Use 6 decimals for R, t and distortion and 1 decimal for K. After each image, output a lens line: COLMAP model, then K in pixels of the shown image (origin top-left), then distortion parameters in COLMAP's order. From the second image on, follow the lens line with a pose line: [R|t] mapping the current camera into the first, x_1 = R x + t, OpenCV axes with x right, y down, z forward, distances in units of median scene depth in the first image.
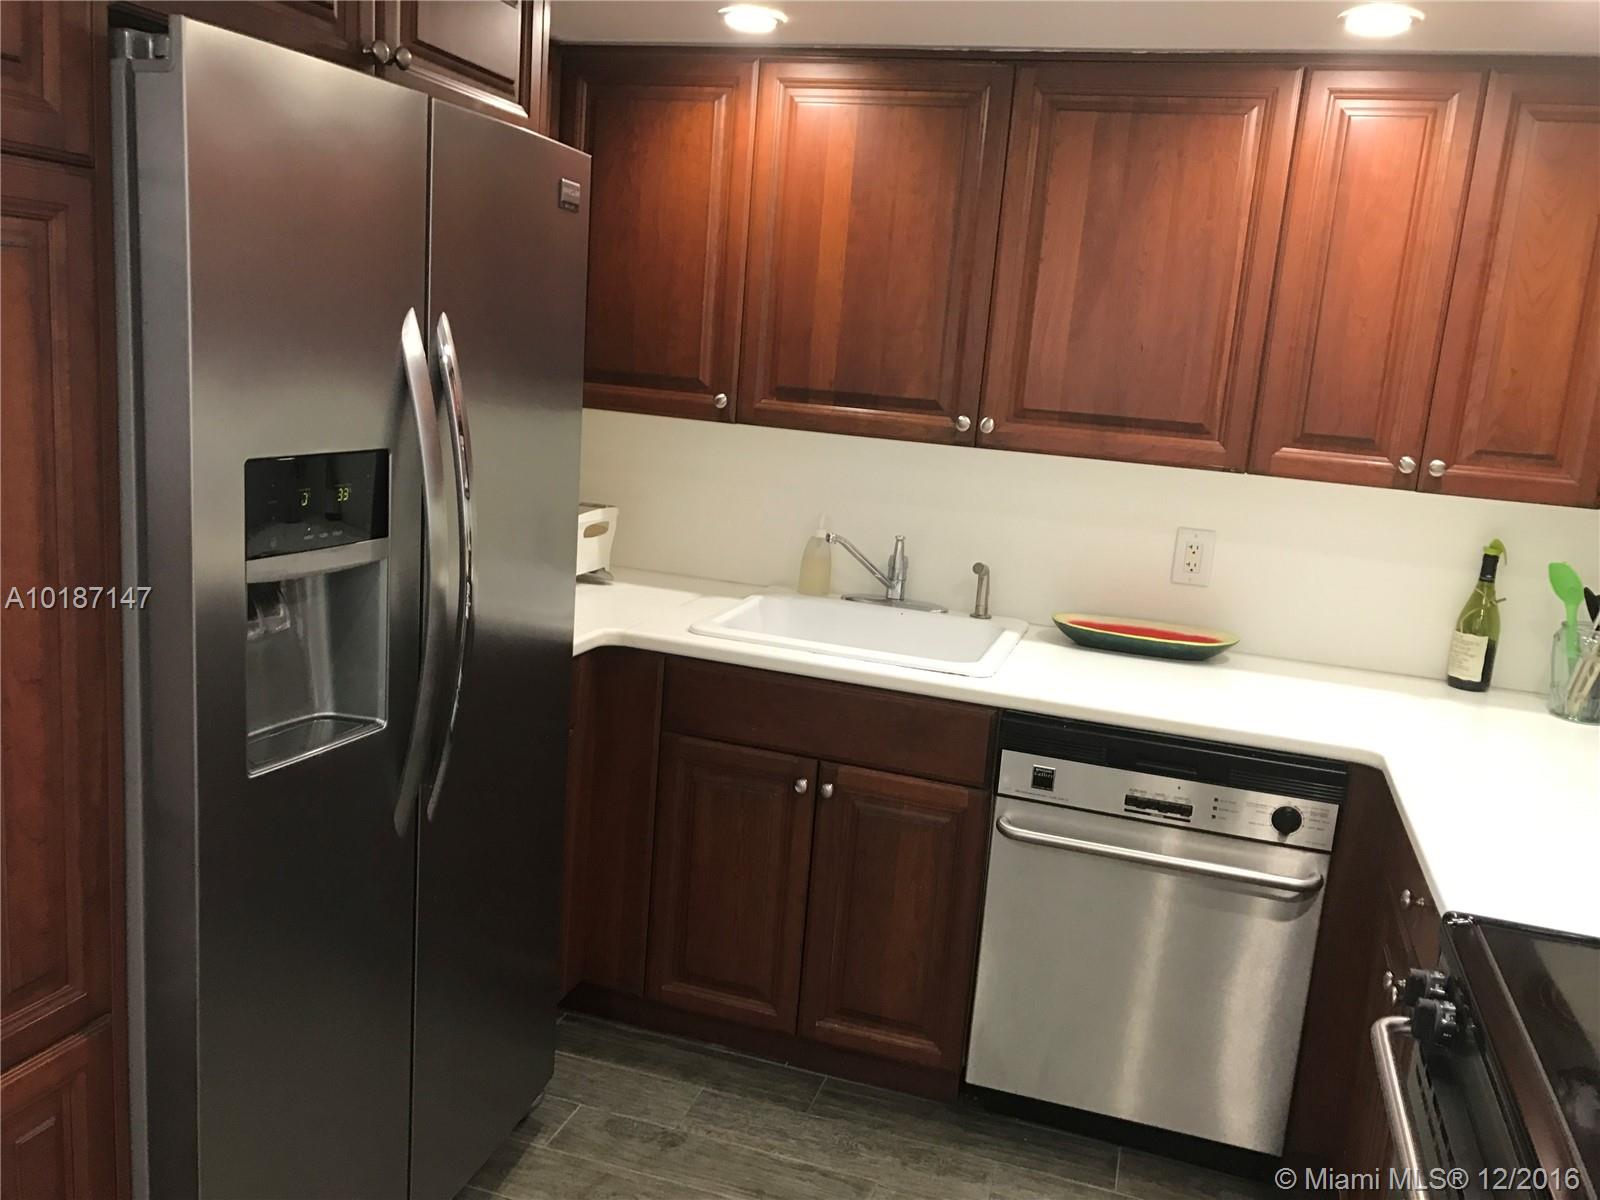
lens RADIAL K [[1327.0, 0, 798.9], [0, 1327.0, 594.7], [0, 0, 1]] dist [0.053637, -0.053332]
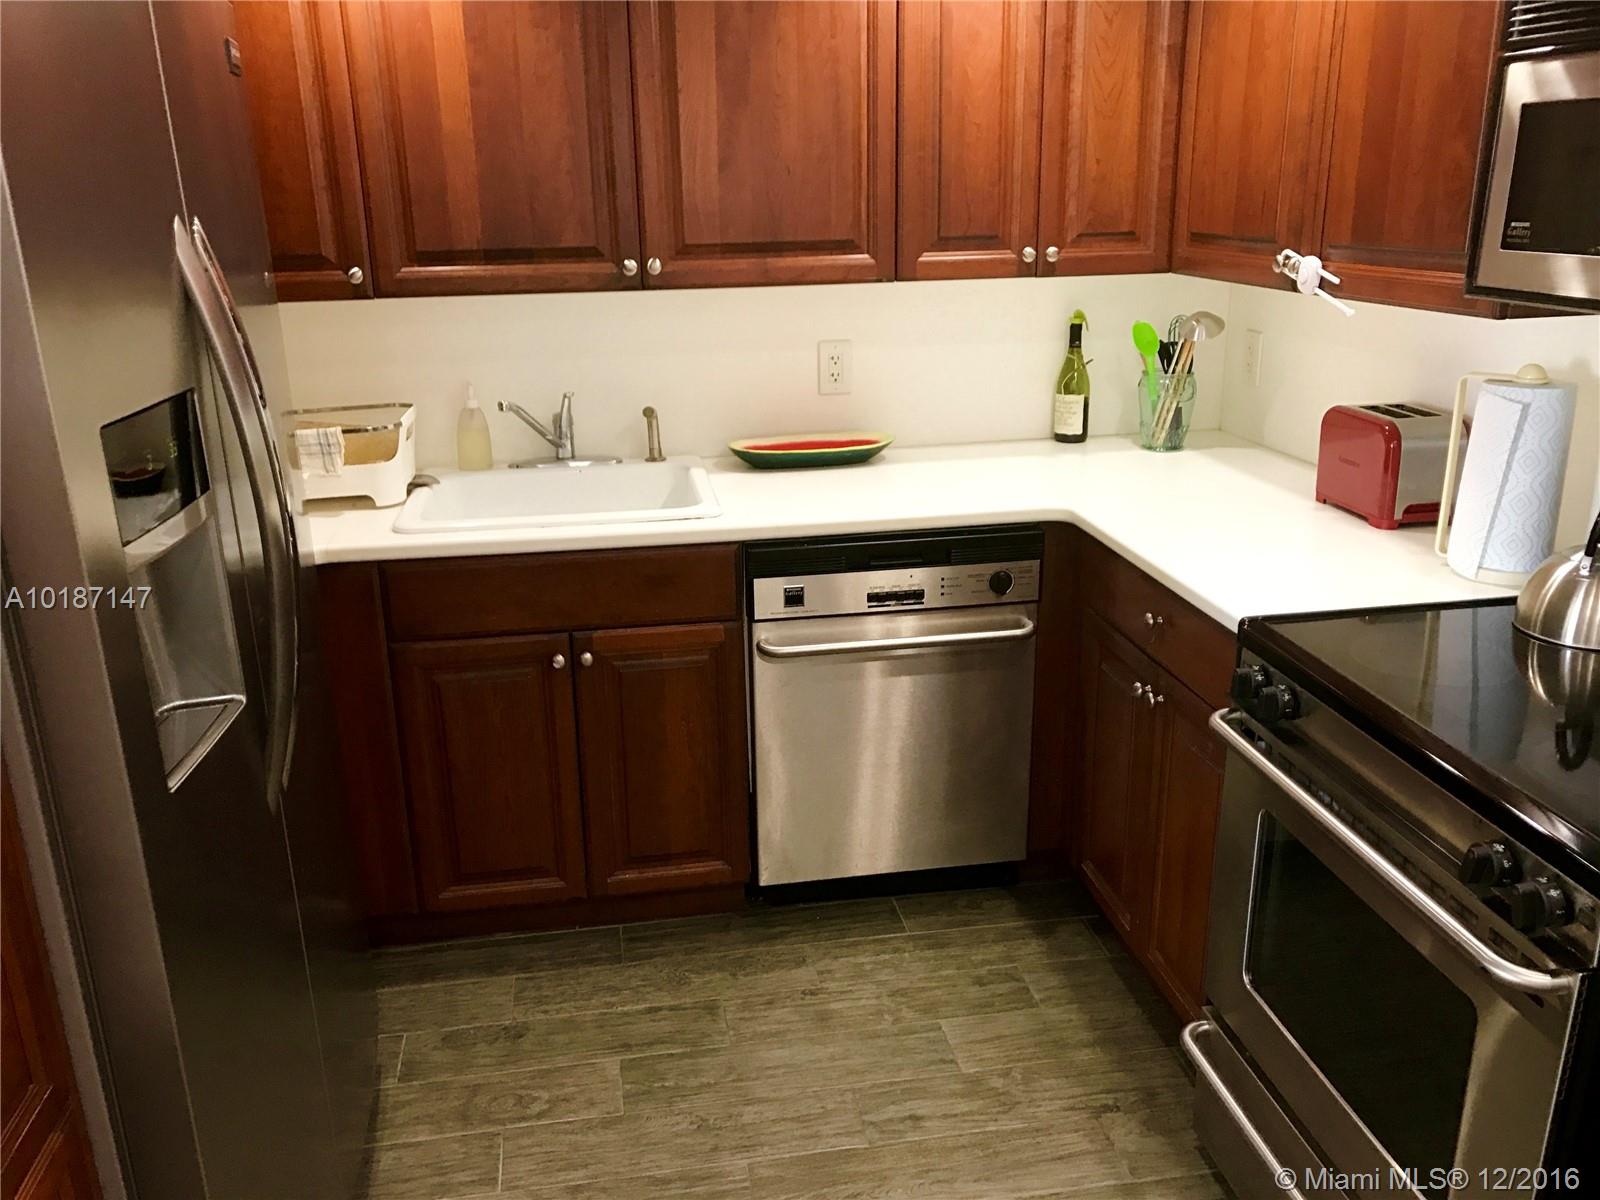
lens RADIAL K [[1327.0, 0, 785.5], [0, 1327.0, 599.7], [0, 0, 1]] dist [0.053637, -0.053332]
pose [[0.892064, -0.227401, 0.390526, -0.223539], [0.174332, 0.970445, 0.166865, -0.035671], [-0.416930, -0.080773, 0.905343, 0.037722]]
